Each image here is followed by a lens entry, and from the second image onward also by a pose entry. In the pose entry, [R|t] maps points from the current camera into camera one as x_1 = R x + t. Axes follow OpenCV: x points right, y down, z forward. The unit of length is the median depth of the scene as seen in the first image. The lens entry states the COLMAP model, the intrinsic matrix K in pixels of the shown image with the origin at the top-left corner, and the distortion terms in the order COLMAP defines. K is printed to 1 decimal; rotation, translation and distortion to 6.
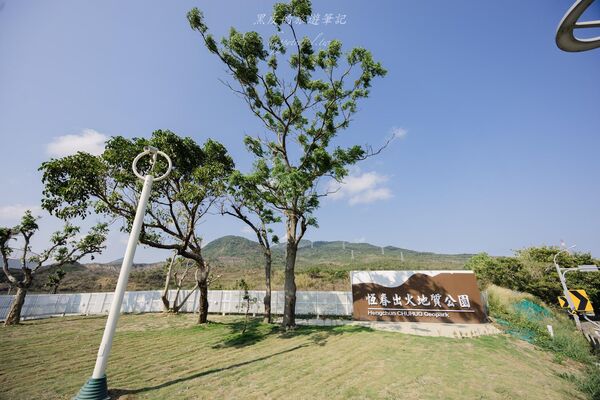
lens RADIAL K [[226.4, 0, 300.0], [0, 226.4, 200.0], [0, 0, 1]] dist [-0.001497, -0.000375]
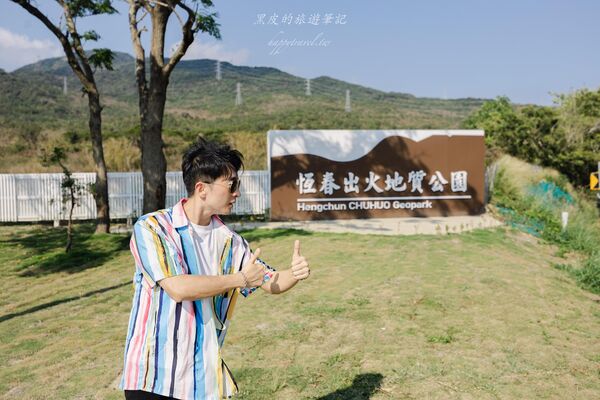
lens RADIAL K [[564.0, 0, 300.0], [0, 564.0, 200.0], [0, 0, 1]] dist [0.013843, -0.001424]
pose [[0.945738, -0.037618, 0.322744, -0.118396], [-0.098422, 0.913447, 0.394876, -0.036157], [-0.309665, -0.405215, 0.860180, -0.125061]]
